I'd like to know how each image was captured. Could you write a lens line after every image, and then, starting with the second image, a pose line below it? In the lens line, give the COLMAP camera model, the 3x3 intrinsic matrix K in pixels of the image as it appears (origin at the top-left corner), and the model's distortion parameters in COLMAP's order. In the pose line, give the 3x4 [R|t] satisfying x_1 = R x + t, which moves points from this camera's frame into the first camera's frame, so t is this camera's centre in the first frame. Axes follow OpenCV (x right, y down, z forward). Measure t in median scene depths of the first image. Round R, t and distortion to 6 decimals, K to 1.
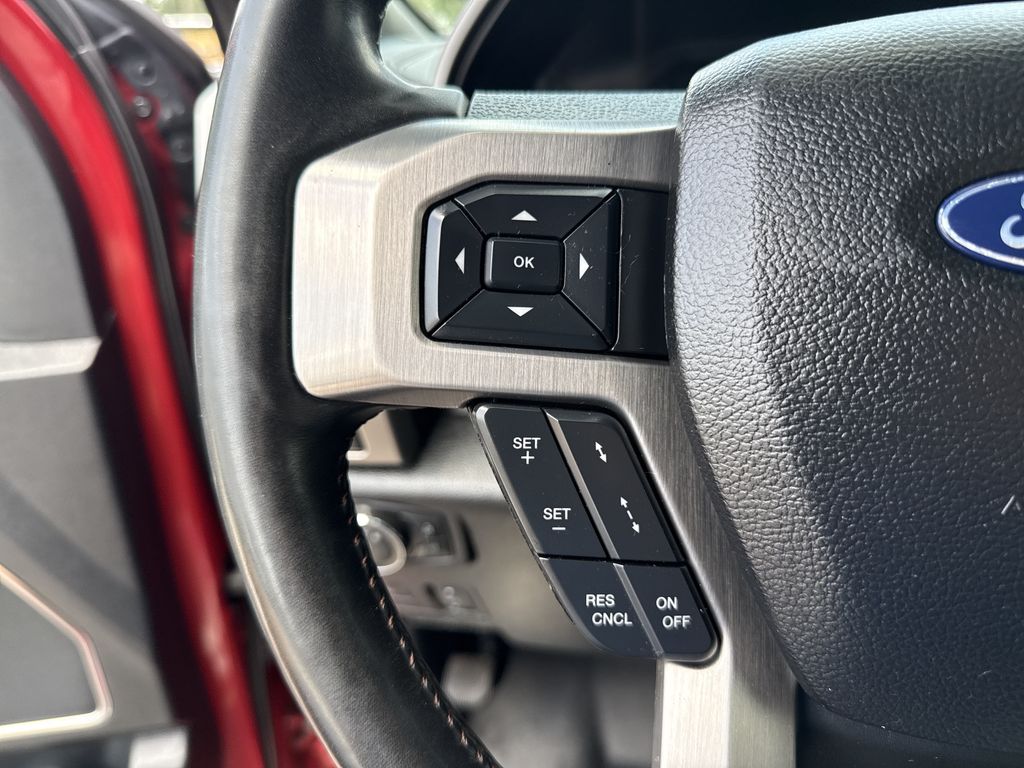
lens RADIAL K [[742.5, 0, 525.1], [0, 742.5, 381.3], [0, 0, 1]] dist [0.033051, -0.056429]
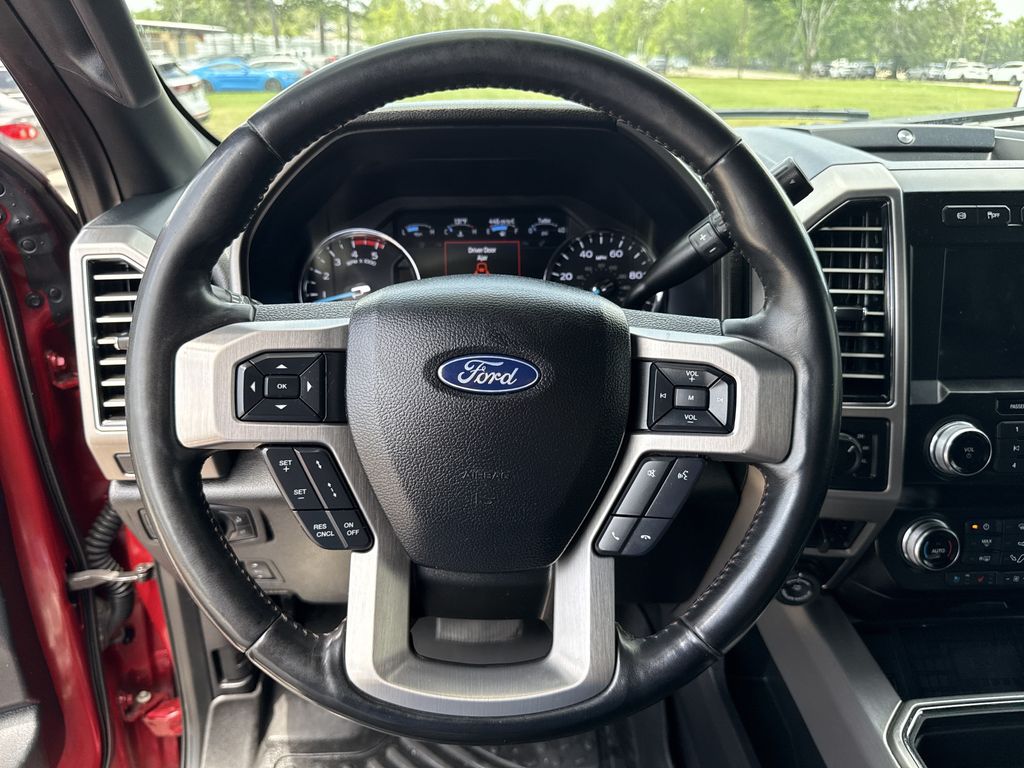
lens RADIAL K [[742.5, 0, 525.1], [0, 742.5, 381.3], [0, 0, 1]] dist [0.033051, -0.056429]
pose [[0.968081, -0.031891, 0.248600, 0.158151], [0.033877, 0.999419, -0.003711, -0.140492], [-0.248338, 0.012015, 0.968599, -1.480207]]
